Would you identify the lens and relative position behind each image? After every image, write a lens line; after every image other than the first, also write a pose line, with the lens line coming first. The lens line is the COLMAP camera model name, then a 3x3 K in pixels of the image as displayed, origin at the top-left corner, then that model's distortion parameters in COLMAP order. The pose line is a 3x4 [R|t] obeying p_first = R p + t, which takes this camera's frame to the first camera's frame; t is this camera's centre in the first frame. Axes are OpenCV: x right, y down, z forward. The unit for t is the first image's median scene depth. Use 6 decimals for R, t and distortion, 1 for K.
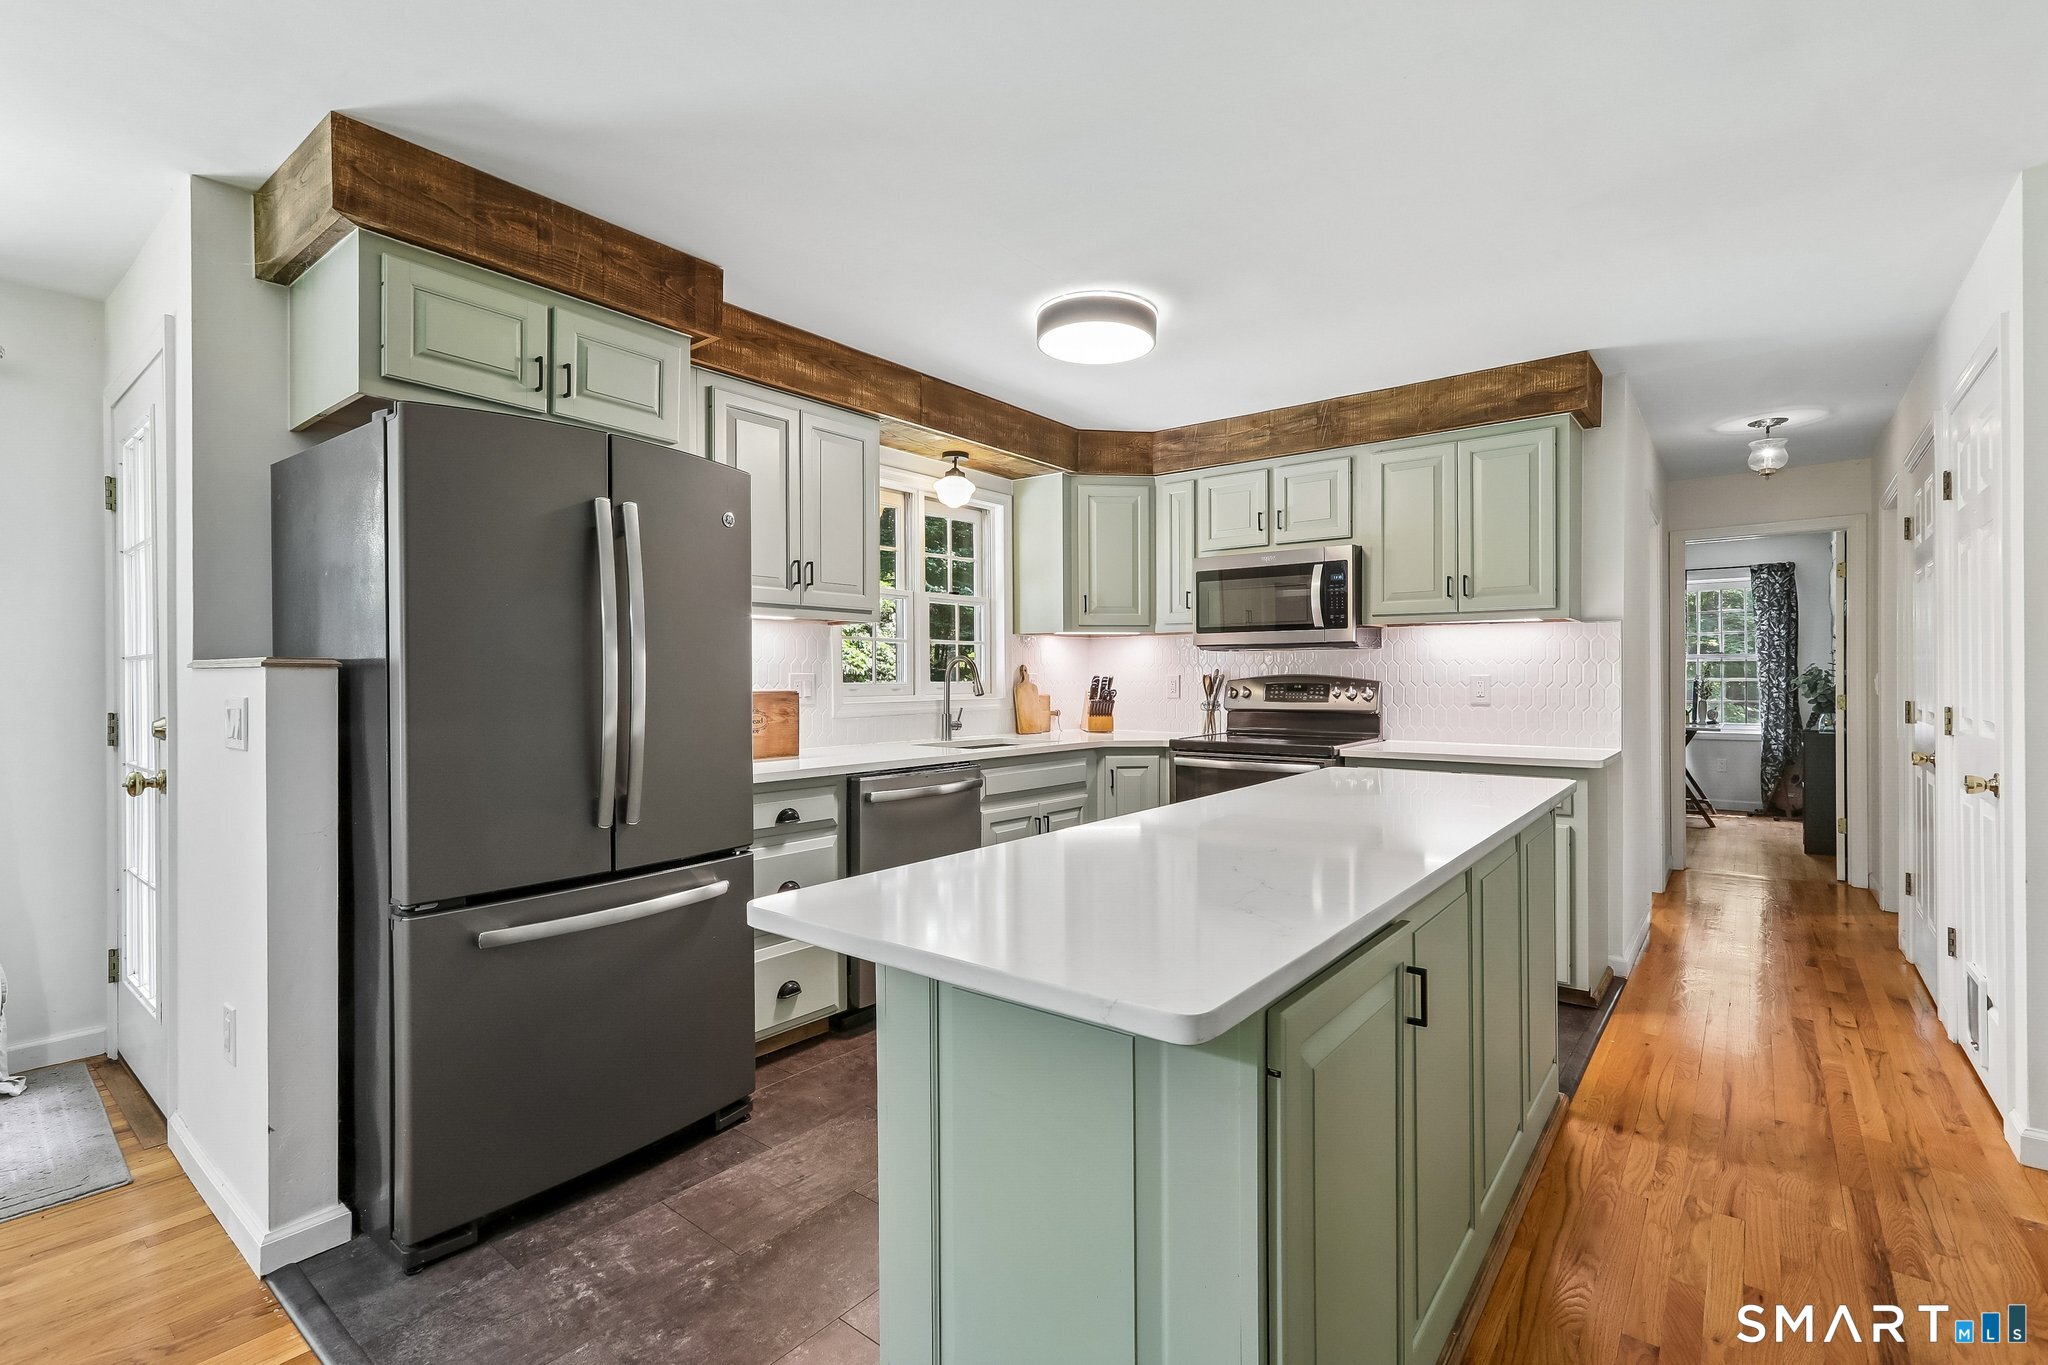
lens RADIAL K [[923.2, 0, 1034.6], [0, 923.2, 681.6], [0, 0, 1]] dist [-0.019268, 0.016150]
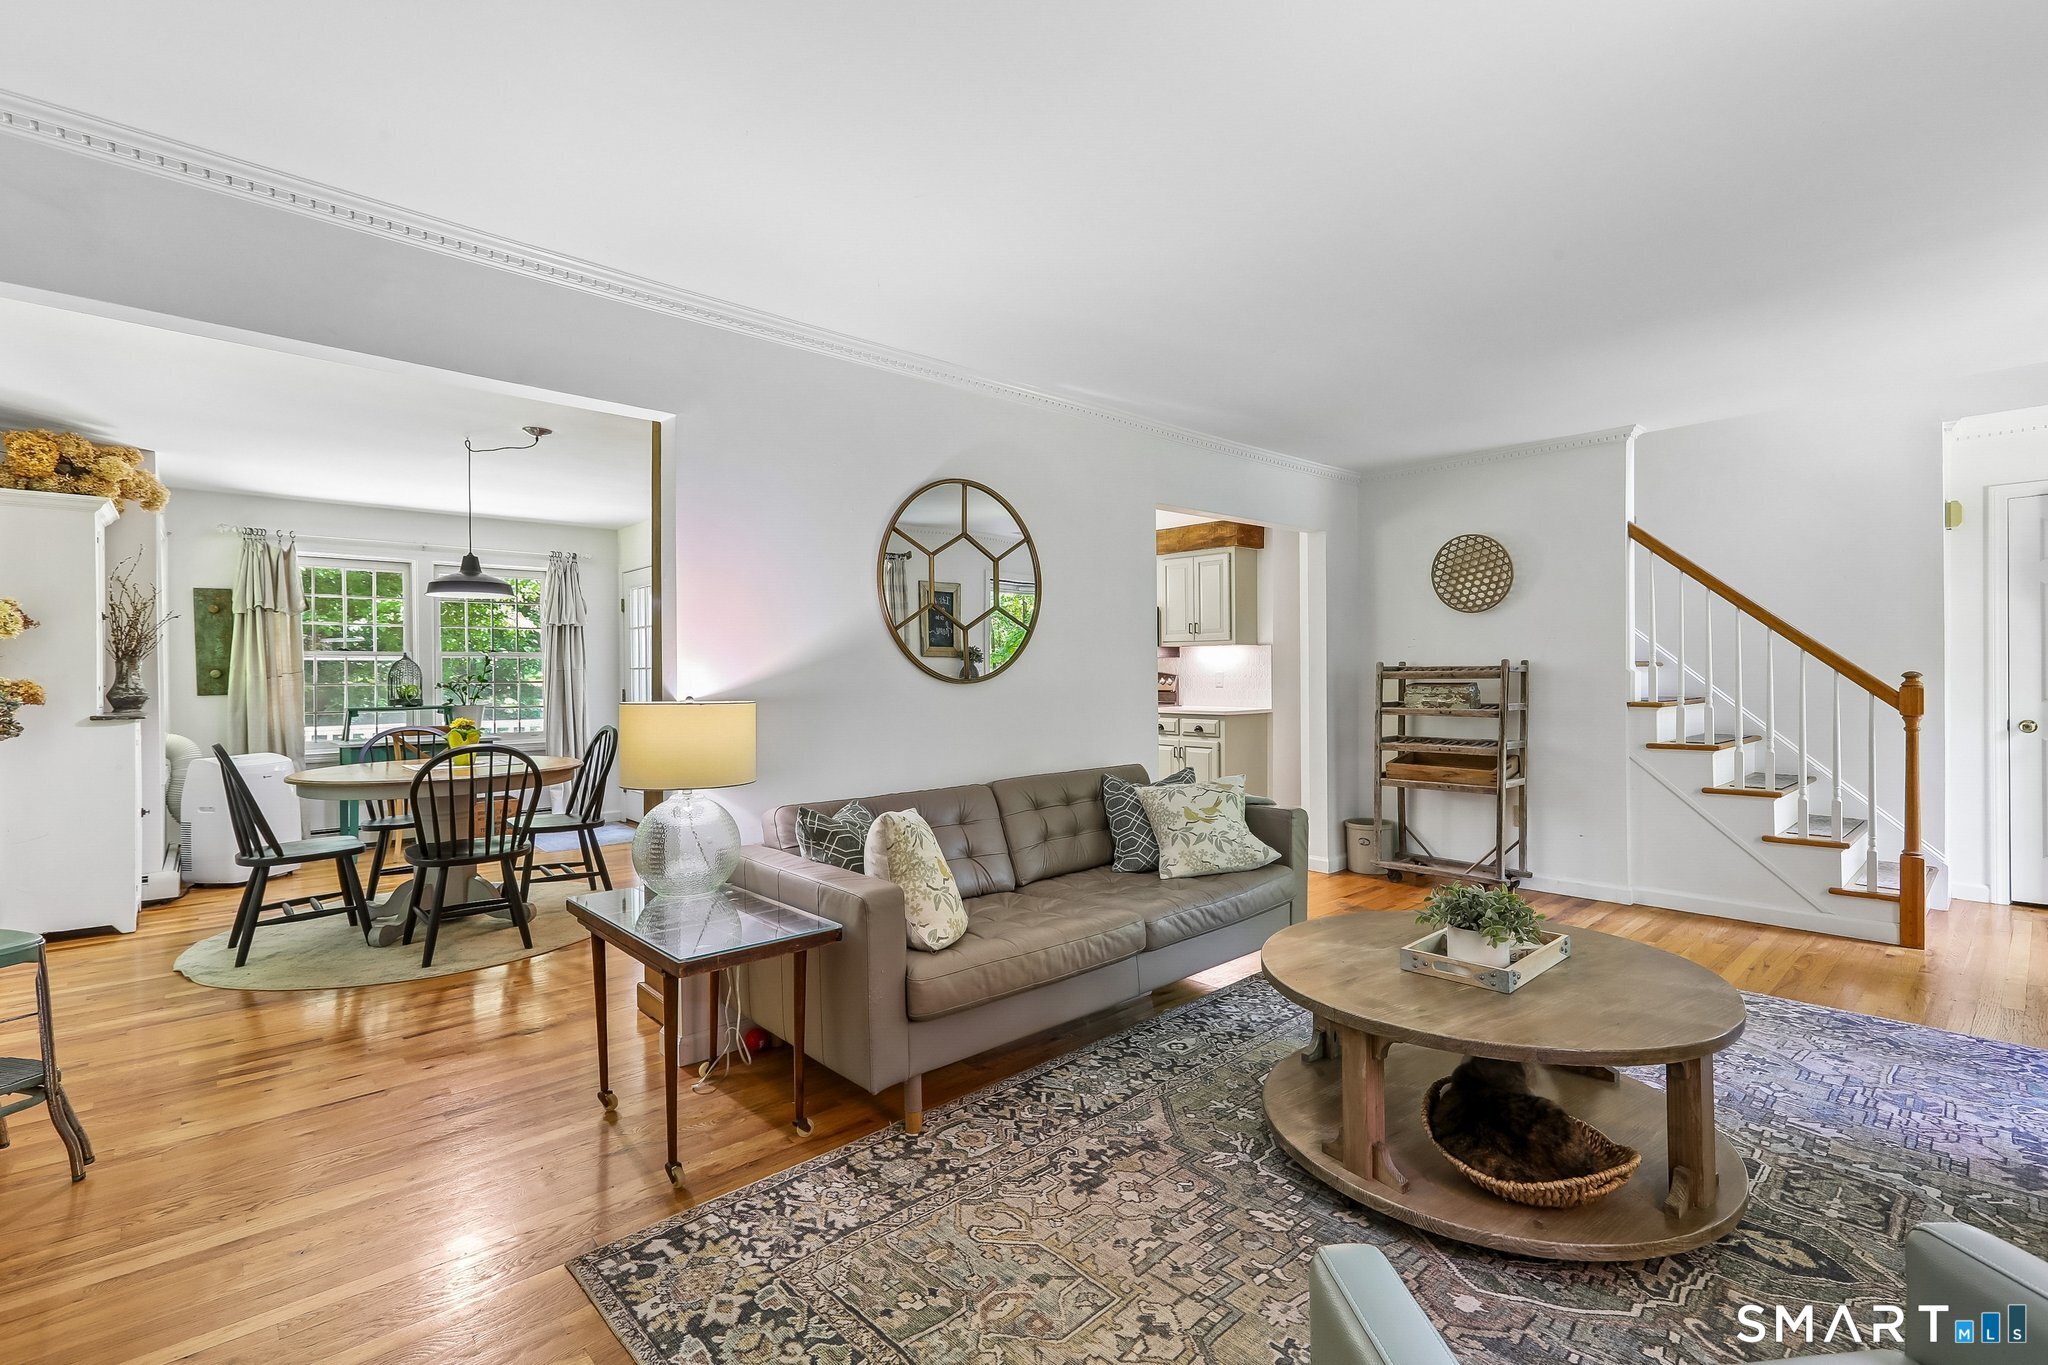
lens RADIAL K [[917.8, 0, 1031.6], [0, 917.8, 679.2], [0, 0, 1]] dist [0.008217, -0.000764]
pose [[0.985873, -0.003667, -0.167453, 0.409057], [0.004846, 0.999966, 0.006631, -0.005137], [0.167423, -0.007349, 0.985858, -0.975402]]
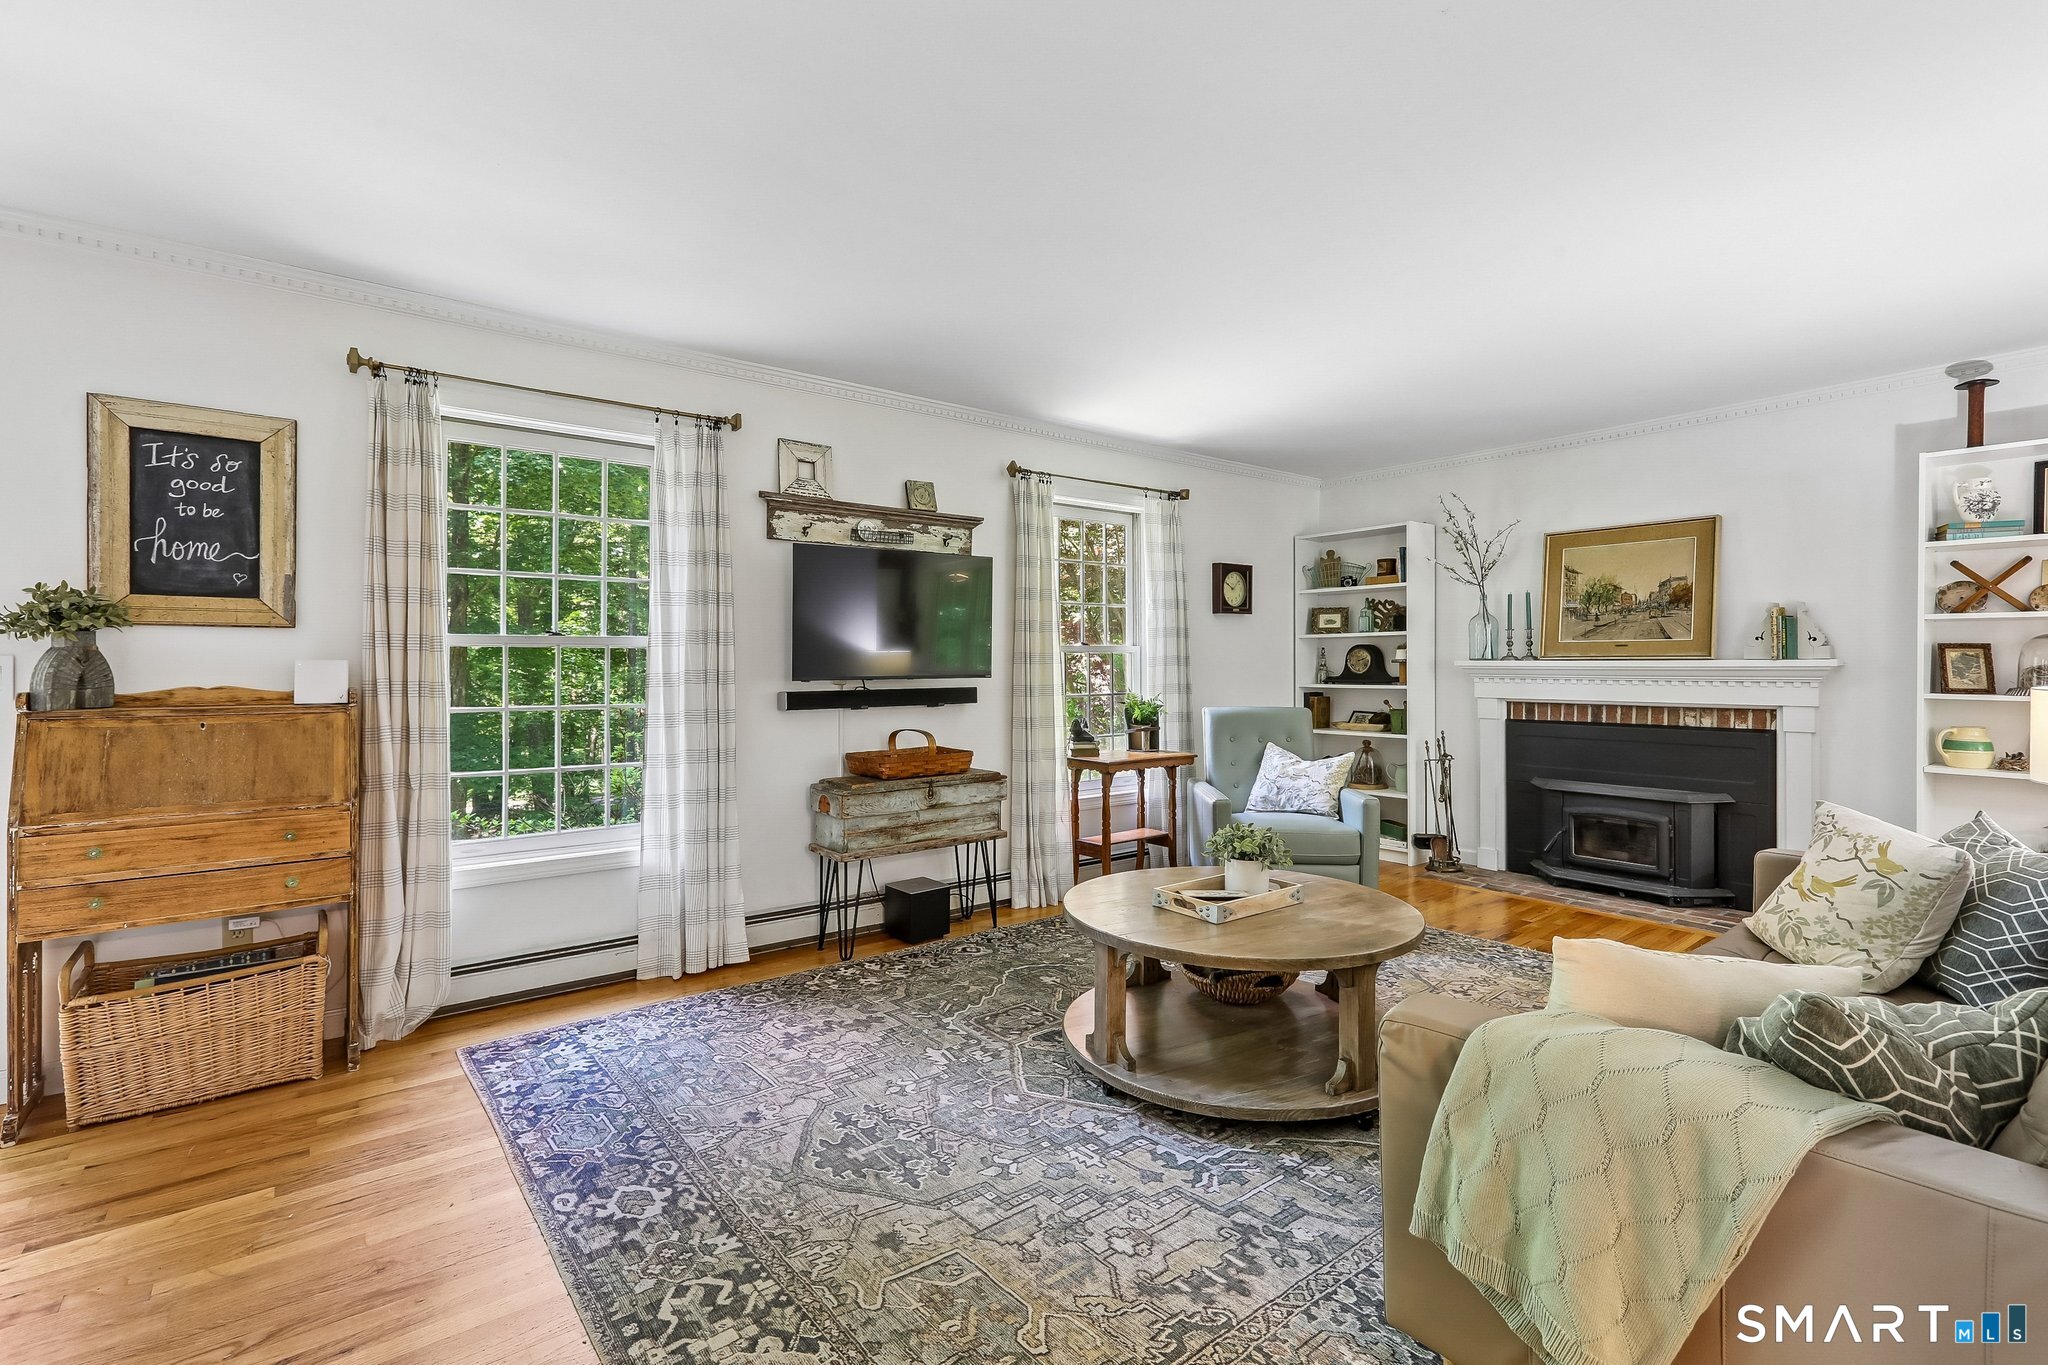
lens RADIAL K [[931.8, 0, 1028.5], [0, 931.8, 662.4], [0, 0, 1]] dist [-0.012183, 0.013894]
pose [[-0.971884, 0.004918, 0.235409, 0.571570], [0.004223, 0.999985, -0.003456, -0.003174], [-0.235422, -0.002365, -0.971890, 0.339698]]
